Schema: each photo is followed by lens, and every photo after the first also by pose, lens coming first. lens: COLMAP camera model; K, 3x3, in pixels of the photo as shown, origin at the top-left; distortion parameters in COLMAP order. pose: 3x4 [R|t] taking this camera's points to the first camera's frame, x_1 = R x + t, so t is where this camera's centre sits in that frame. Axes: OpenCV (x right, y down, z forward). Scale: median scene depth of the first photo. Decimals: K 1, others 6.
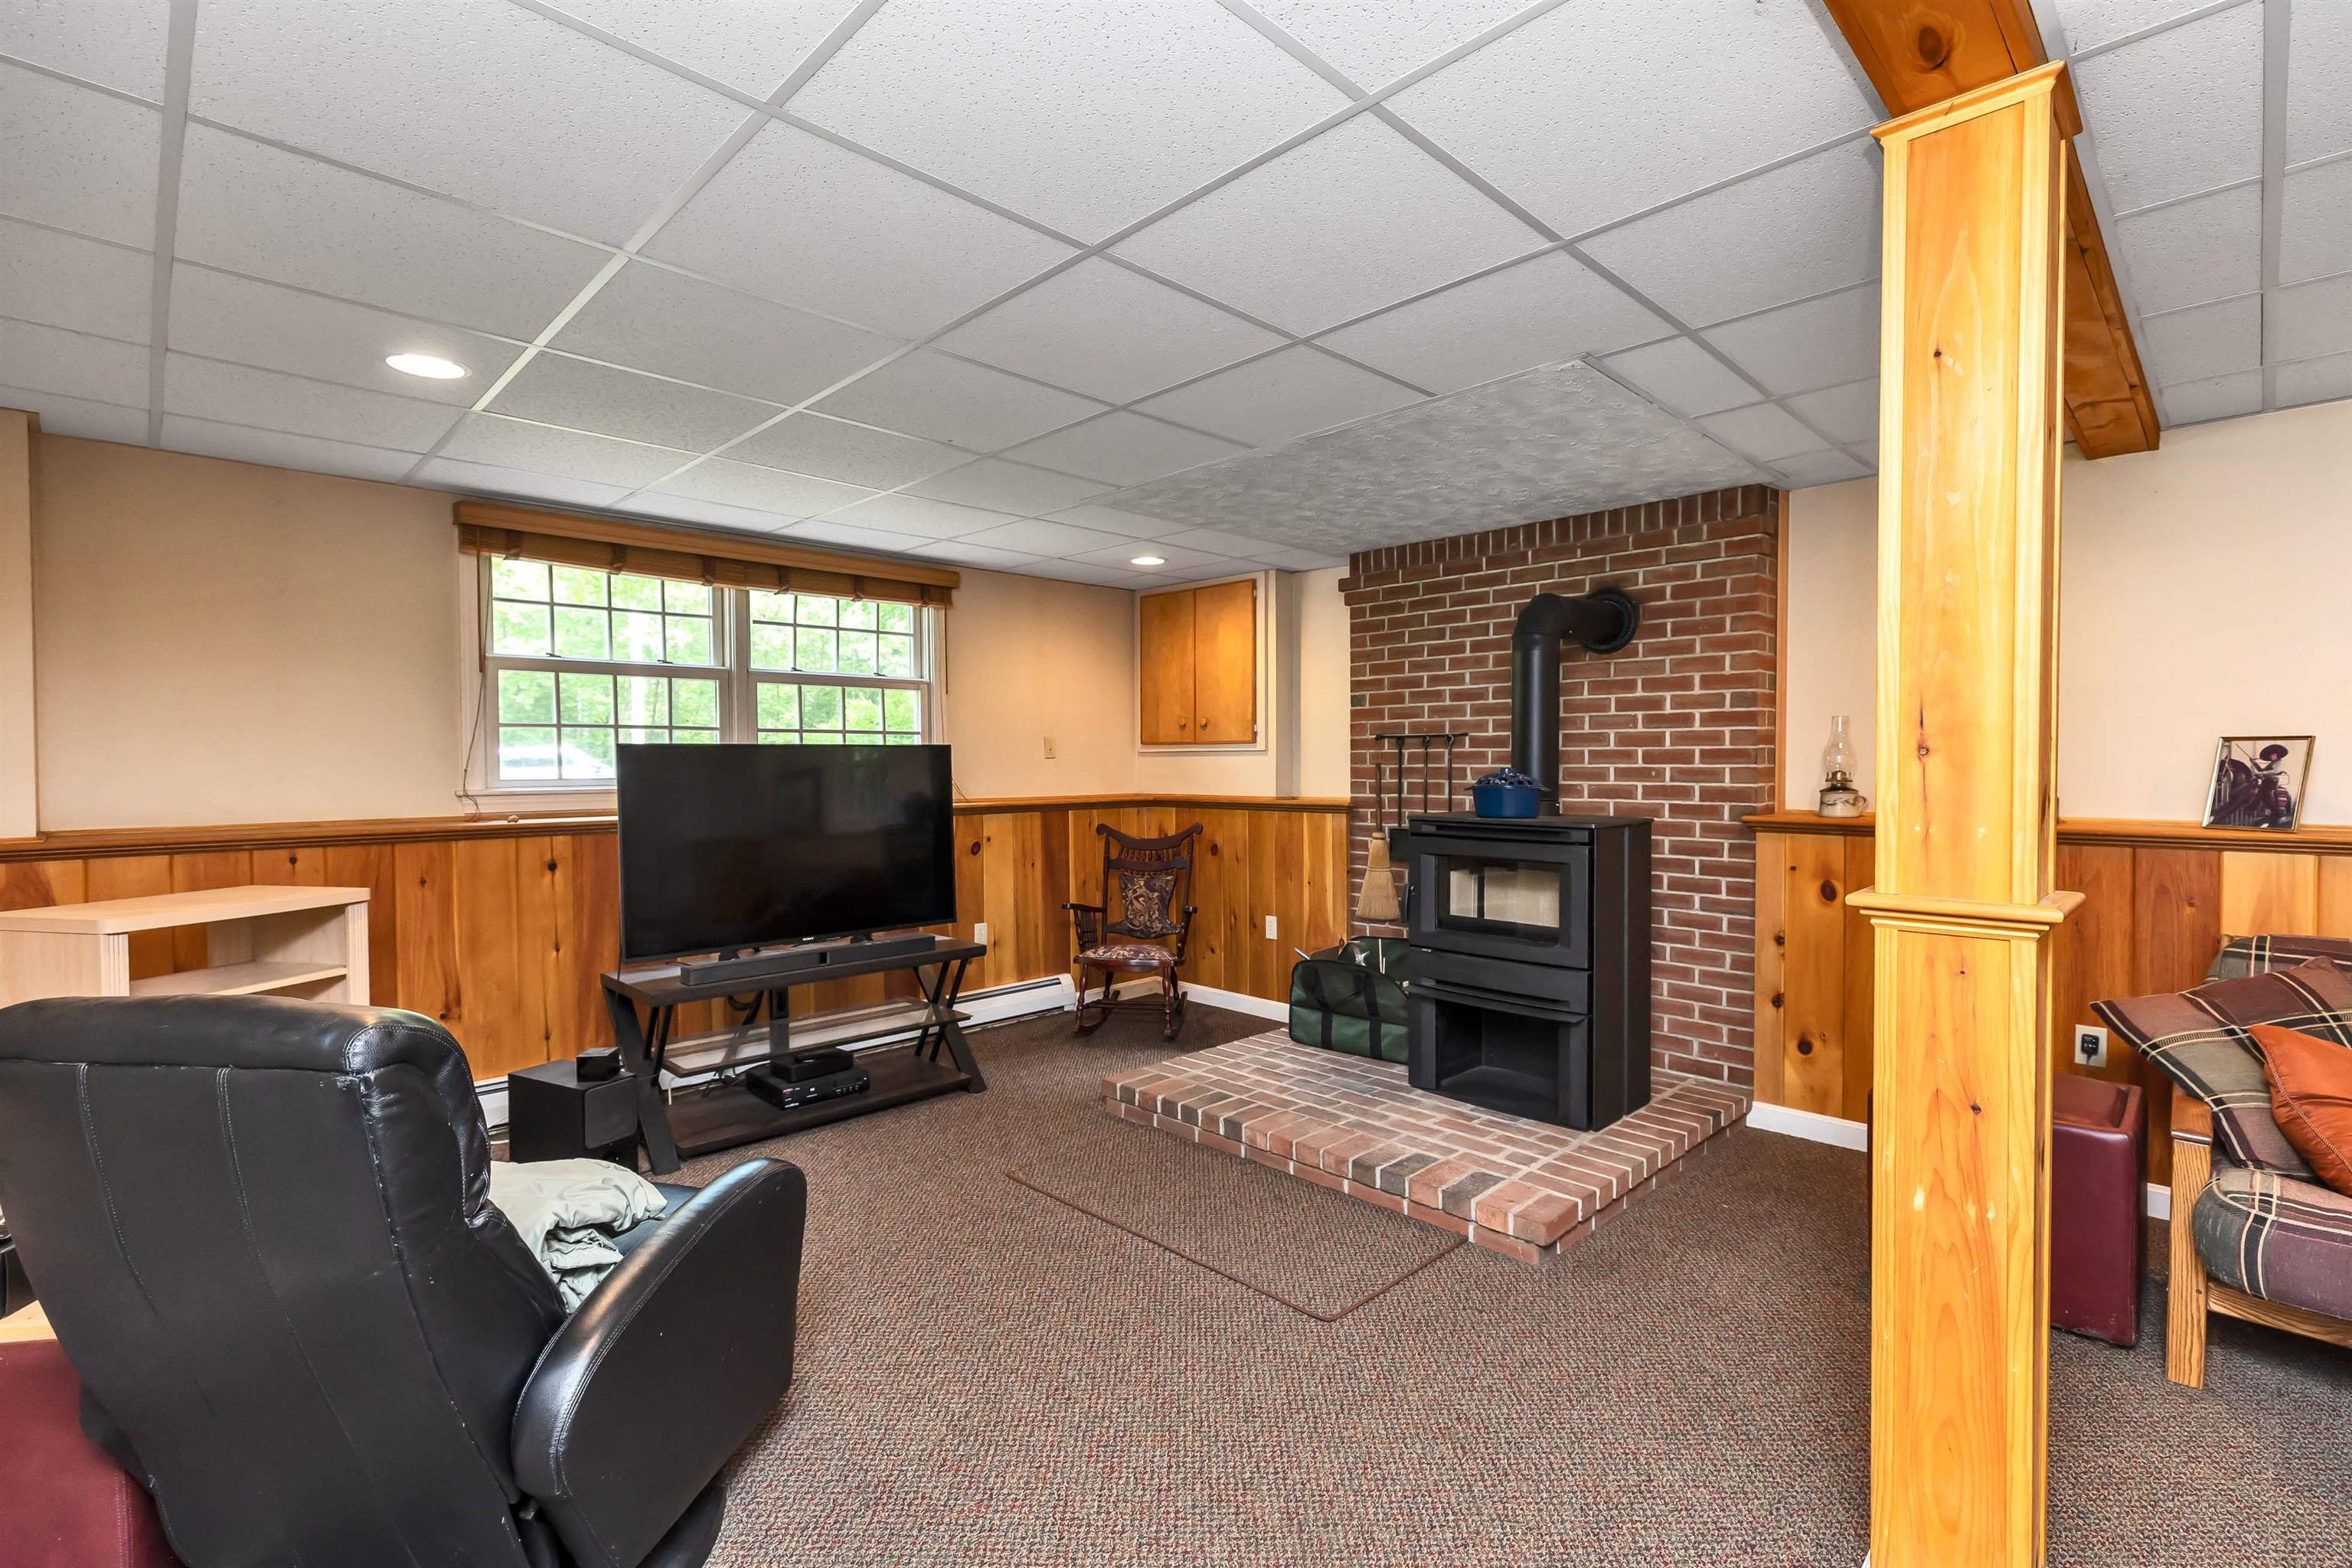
lens RADIAL K [[1047.4, 0, 1176.0], [0, 1047.4, 784.0], [0, 0, 1]] dist [0.000599, -0.000031]
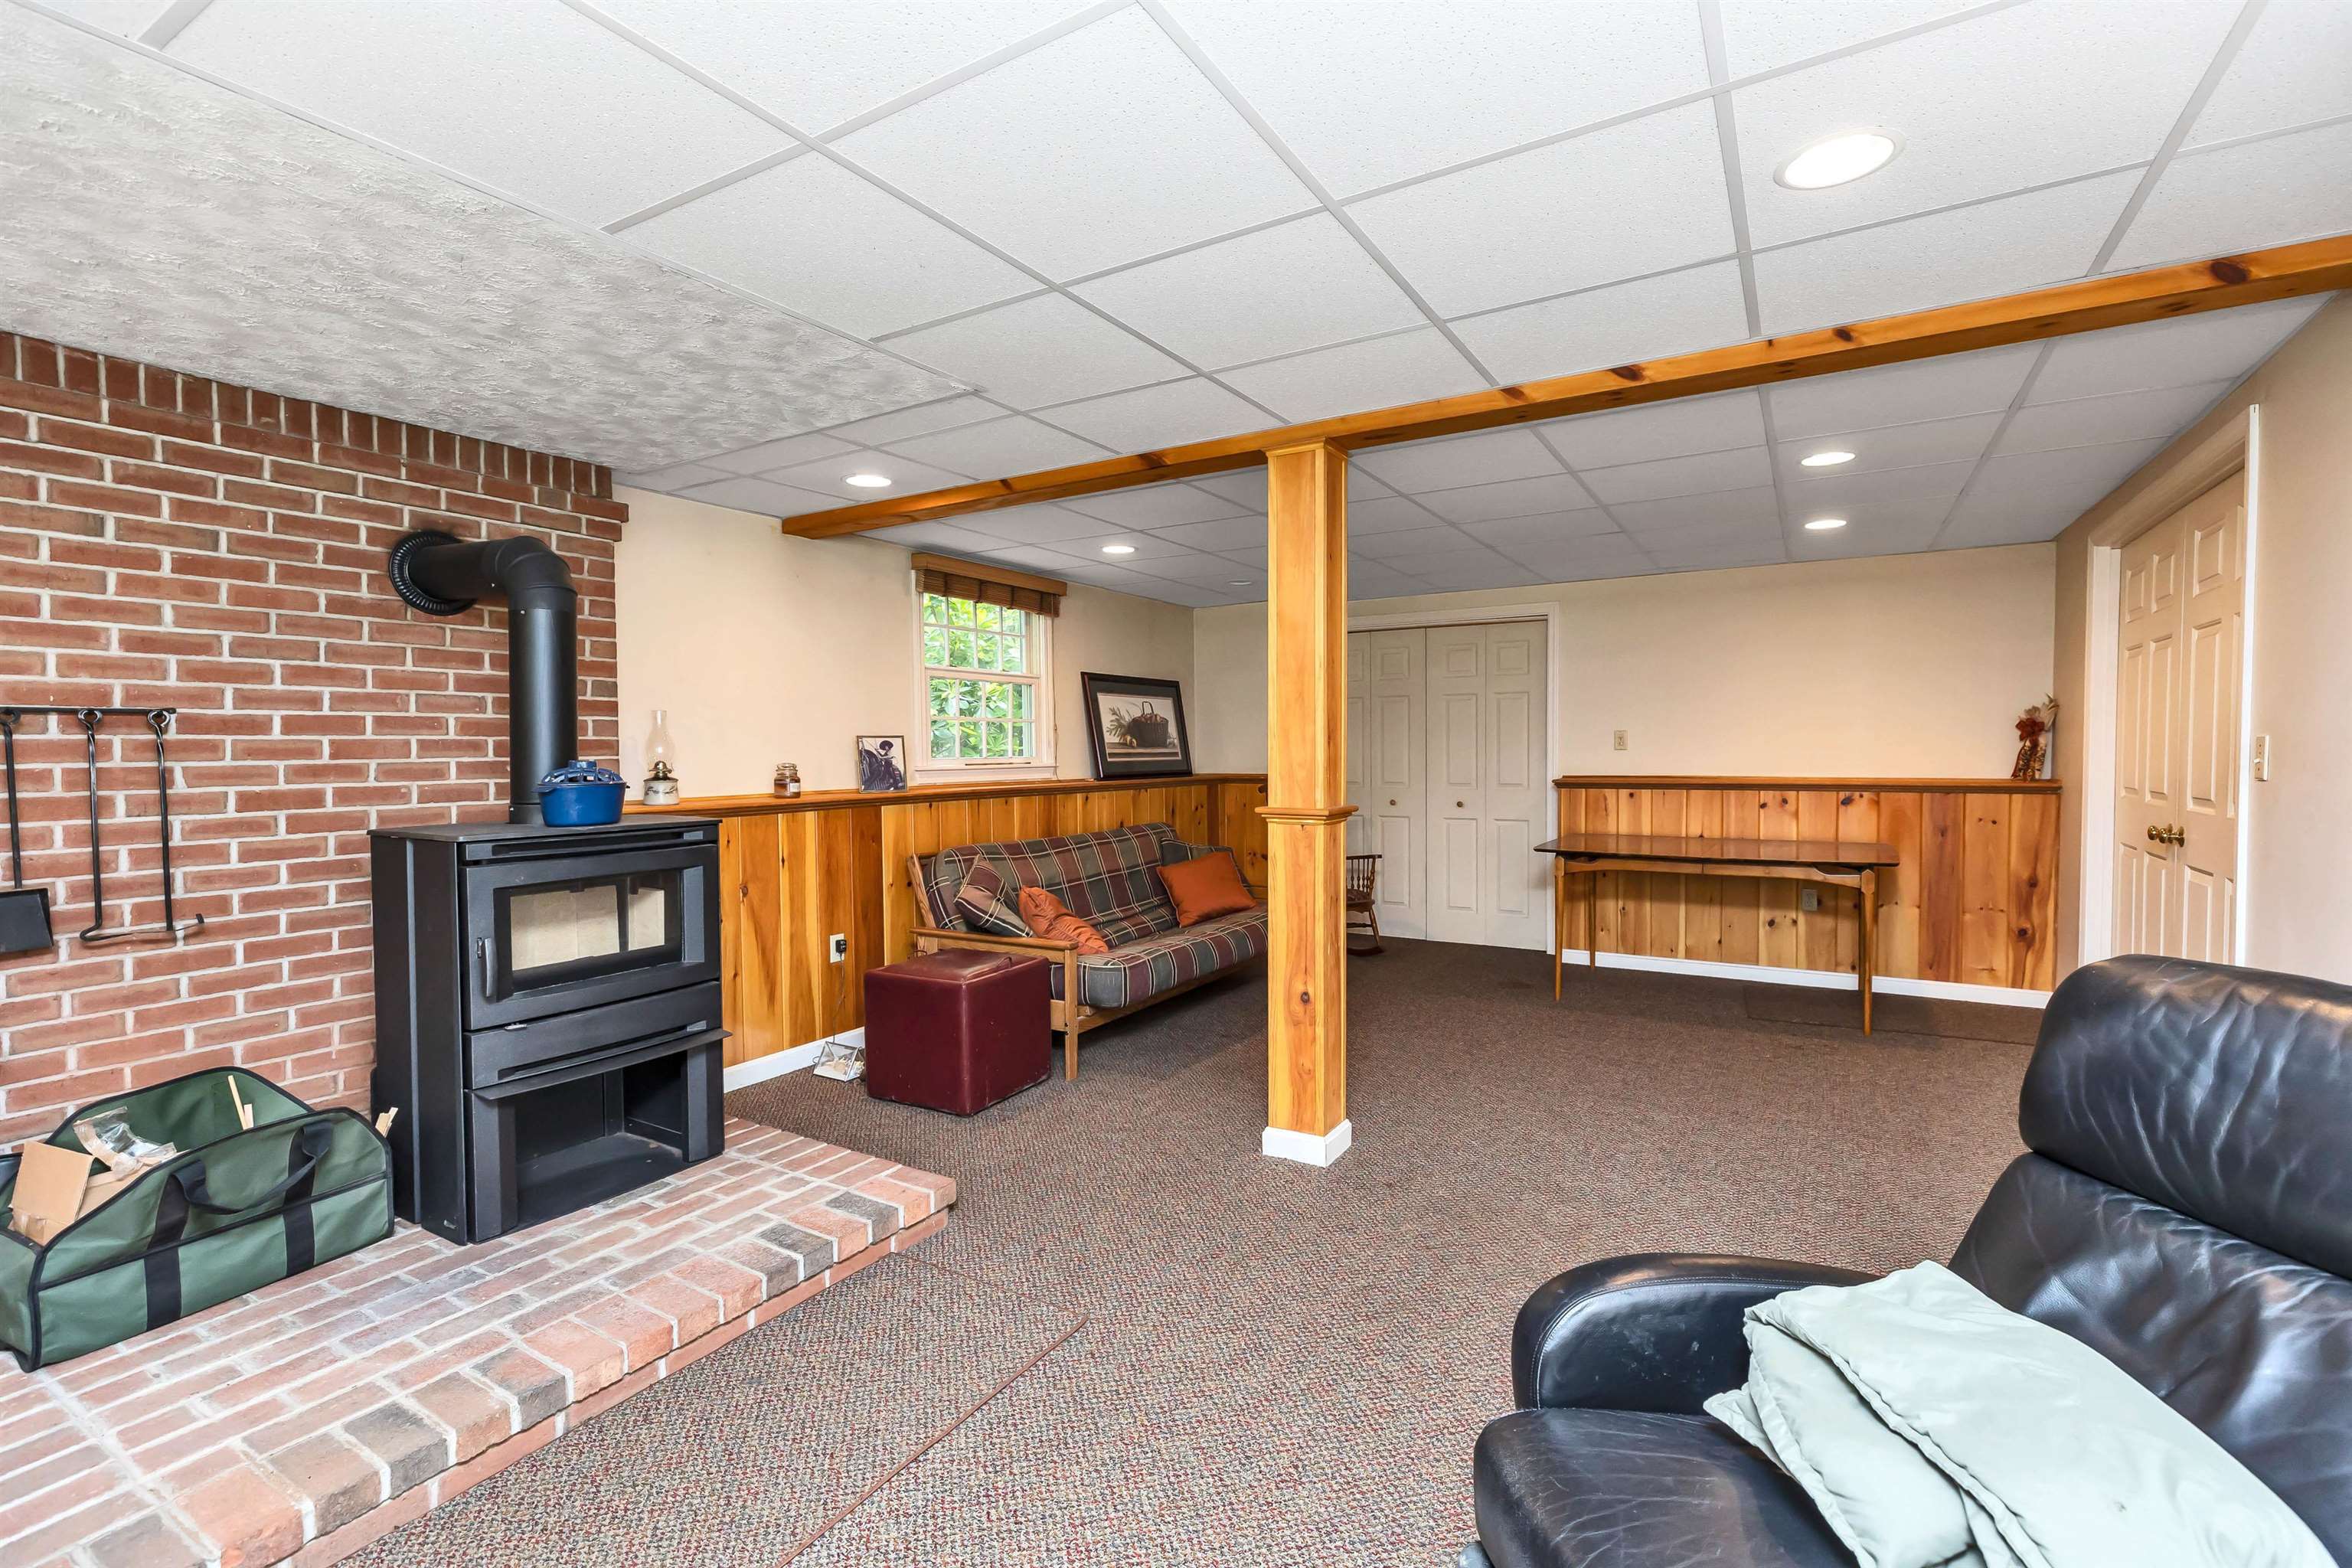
lens RADIAL K [[1047.4, 0, 1176.0], [0, 1047.4, 784.0], [0, 0, 1]] dist [0.000599, -0.000031]
pose [[-0.237804, -0.030873, 0.970822, -0.563578], [0.030287, 0.998773, 0.039181, -0.016229], [-0.970841, 0.038720, -0.236578, 0.782688]]
